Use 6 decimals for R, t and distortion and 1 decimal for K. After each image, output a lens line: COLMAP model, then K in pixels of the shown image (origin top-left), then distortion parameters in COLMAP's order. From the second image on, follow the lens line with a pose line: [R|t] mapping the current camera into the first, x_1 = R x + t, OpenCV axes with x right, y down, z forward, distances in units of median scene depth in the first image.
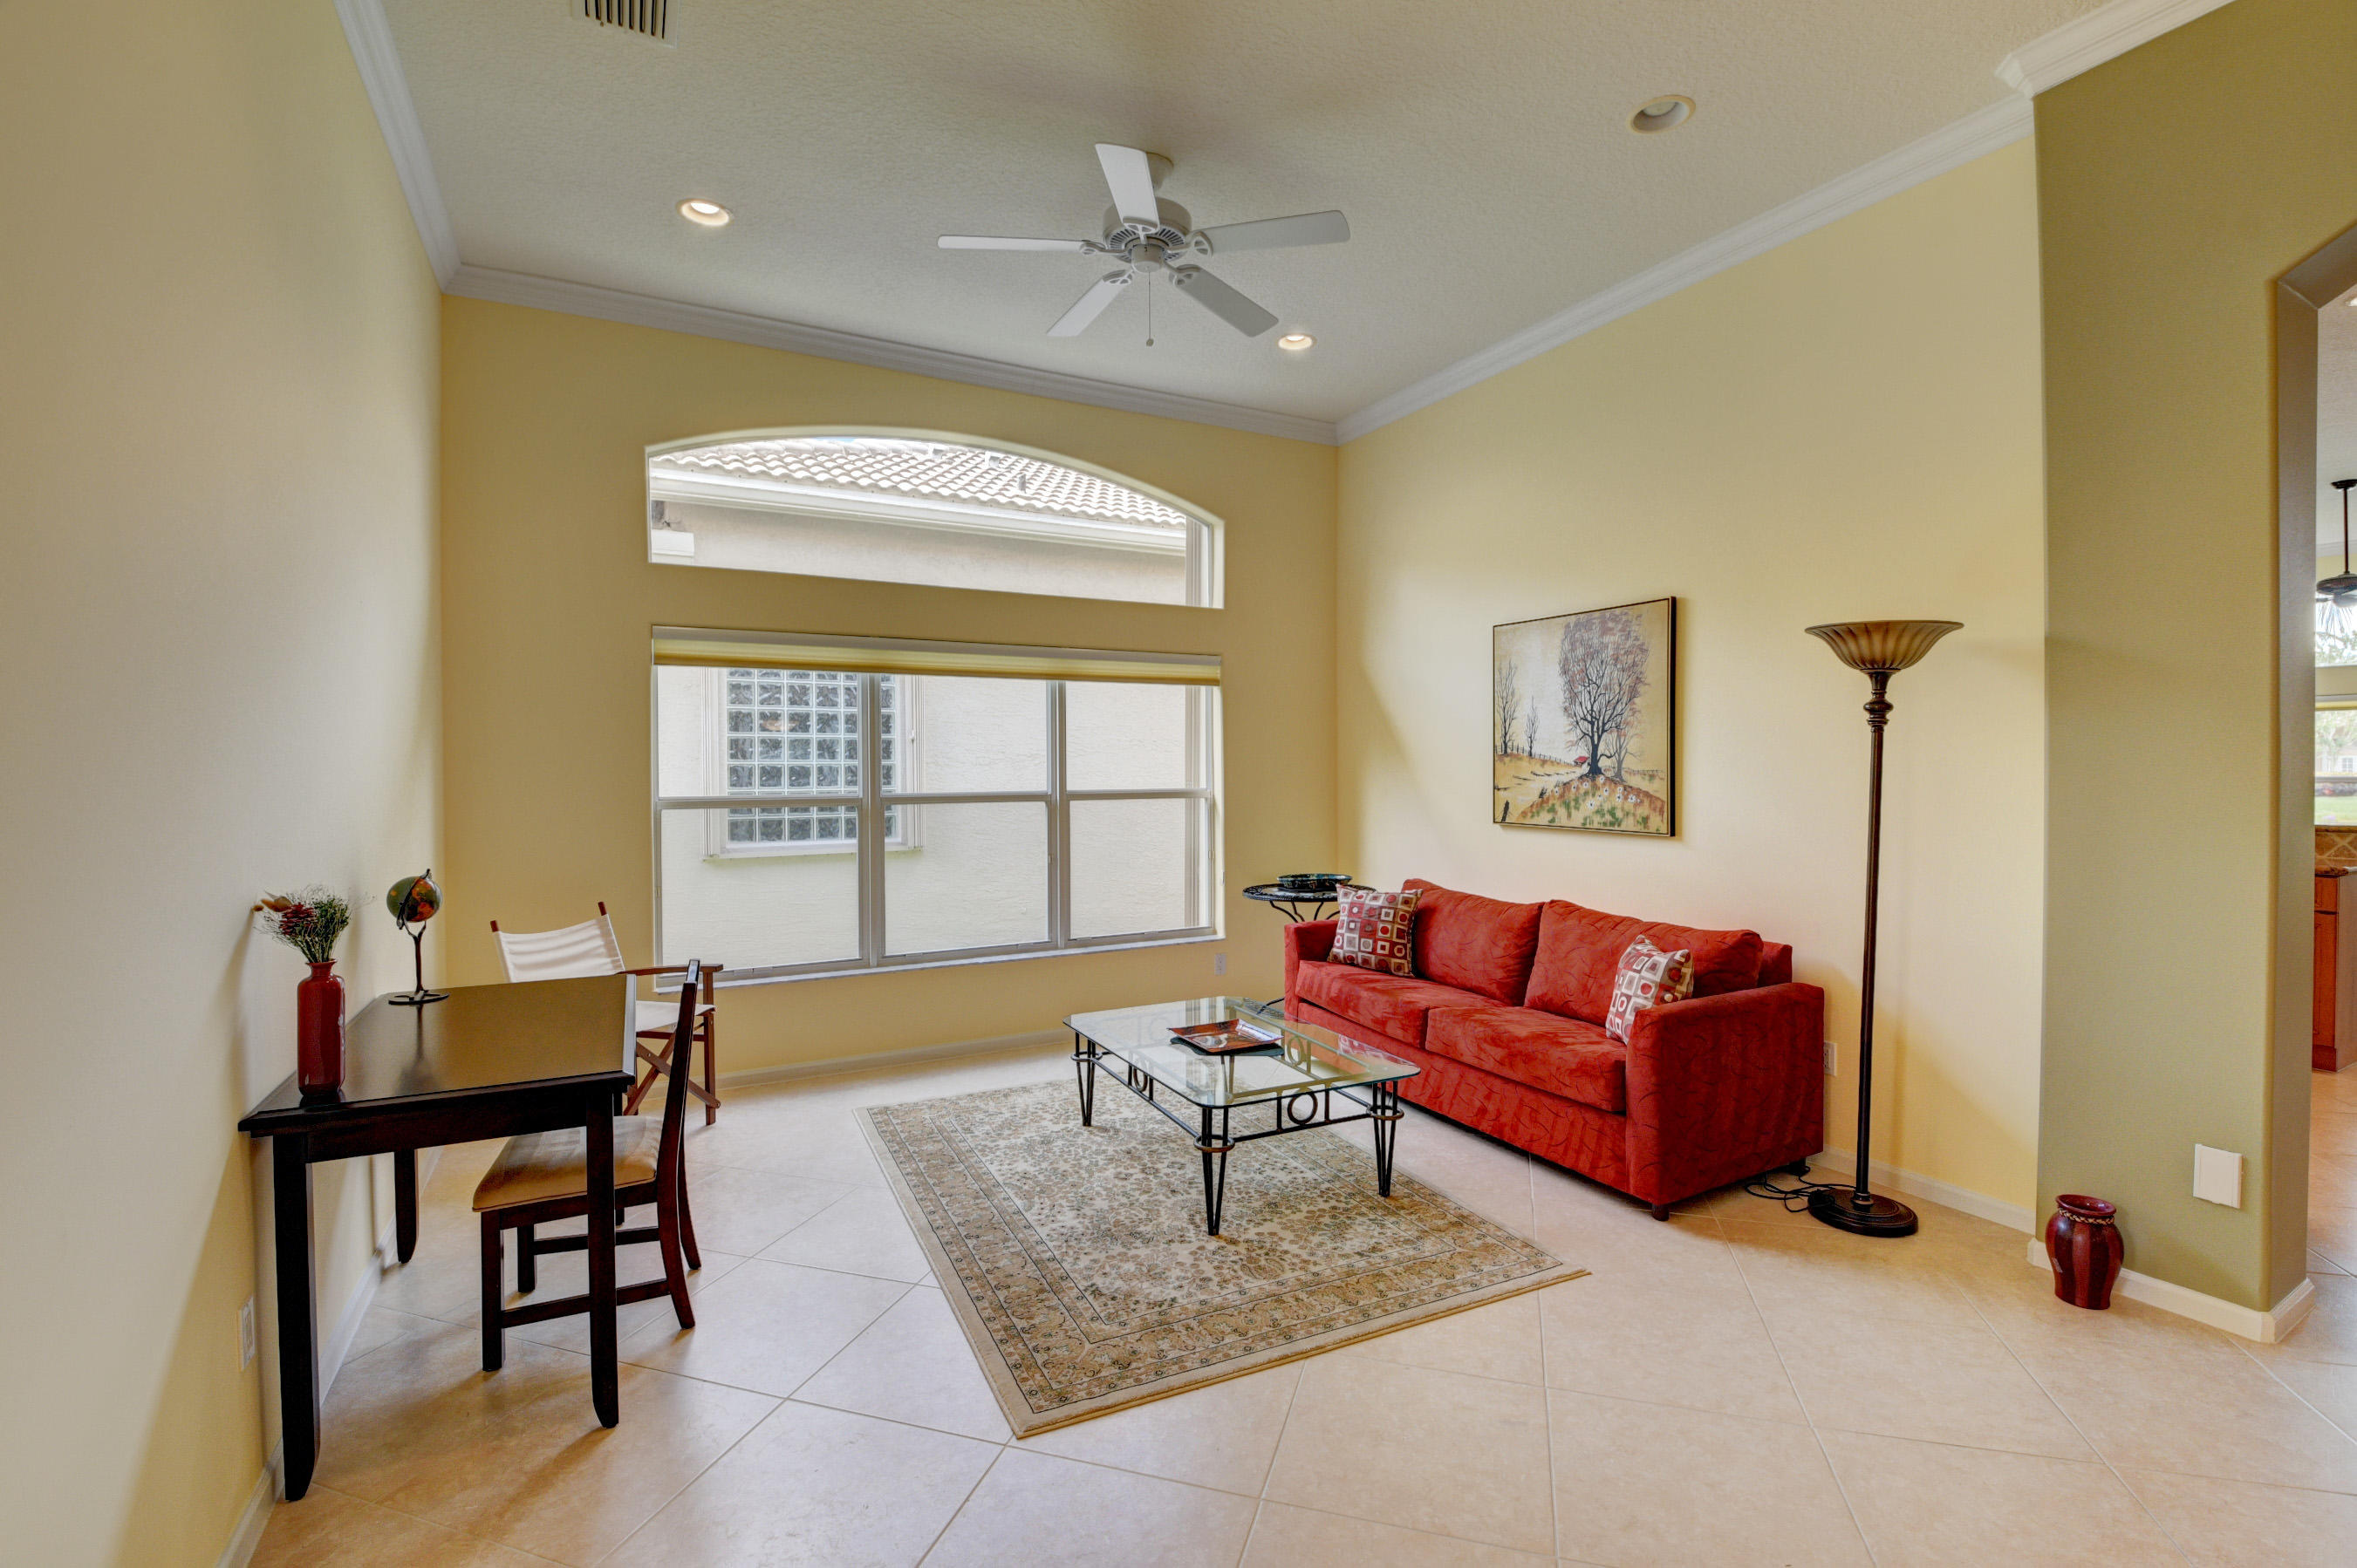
lens RADIAL K [[1026.0, 0, 1177.6], [0, 1026.0, 776.7], [0, 0, 1]] dist [0.000519, -0.017133]
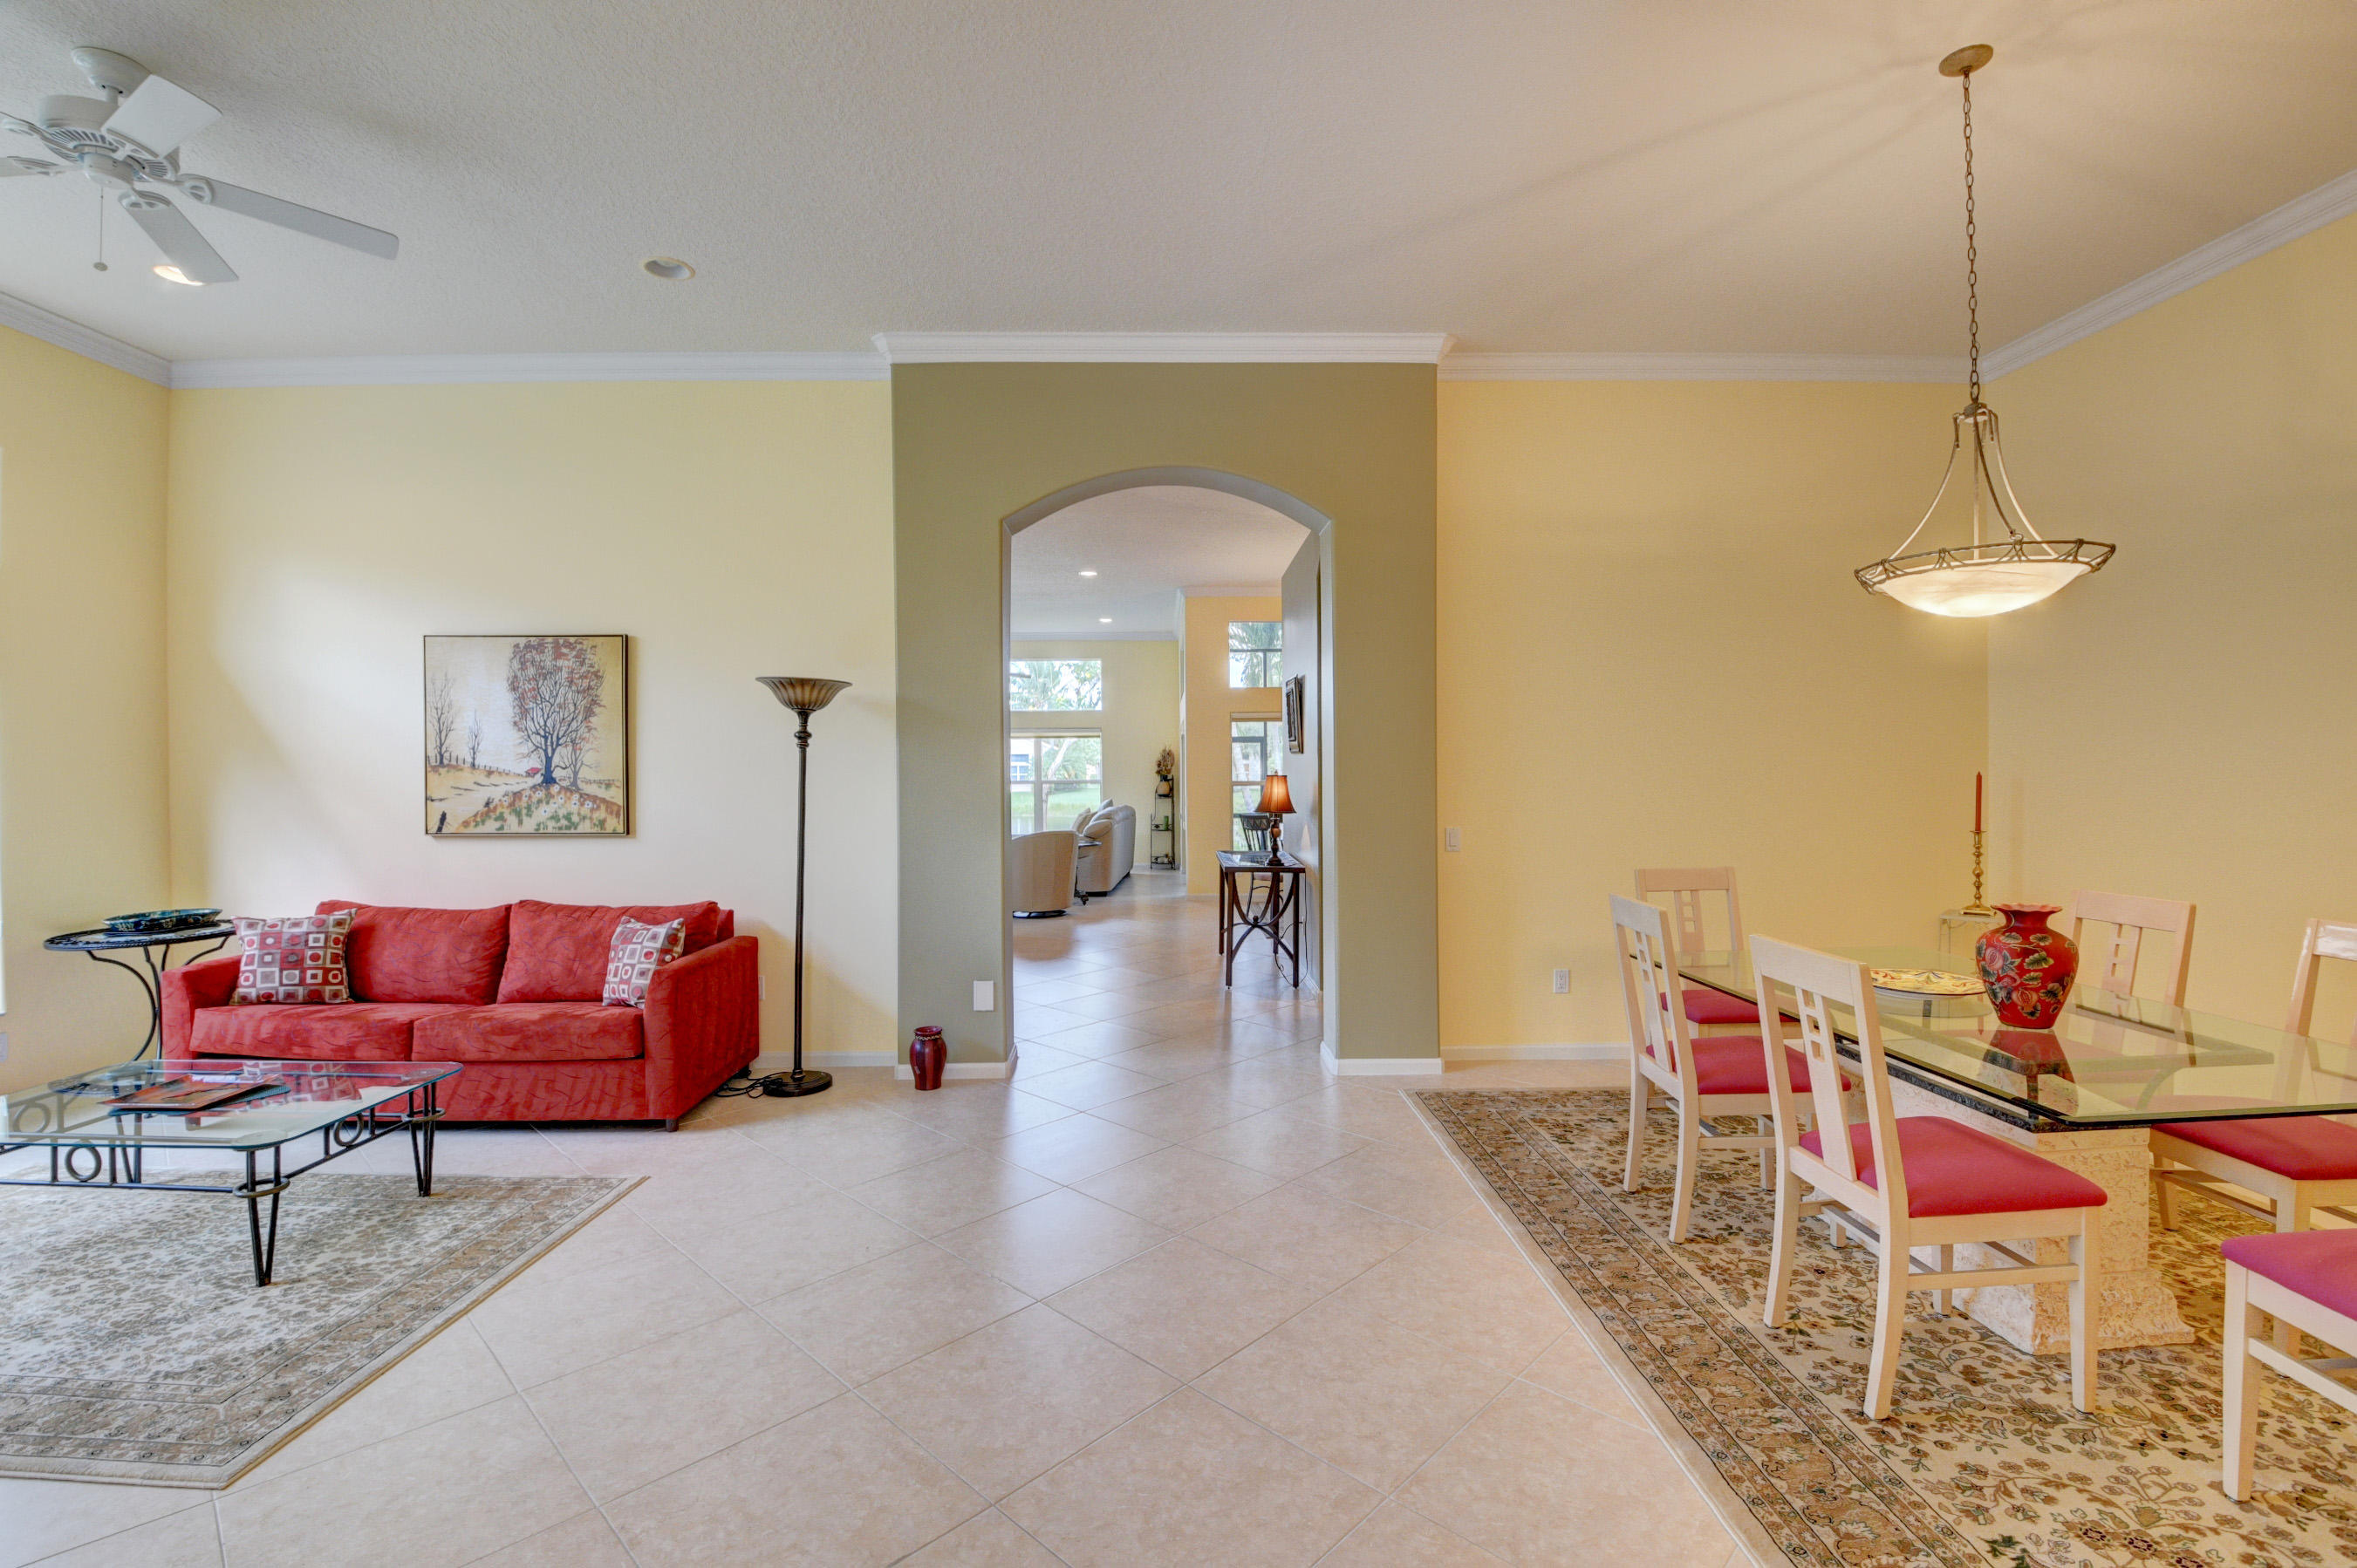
lens RADIAL K [[1026.0, 0, 1177.6], [0, 1026.0, 776.7], [0, 0, 1]] dist [0.000519, -0.017133]
pose [[0.449861, -0.005804, 0.893080, -0.301153], [0.014356, 0.999897, -0.000733, 0.000493], [-0.892983, 0.013151, 0.449898, -0.111142]]
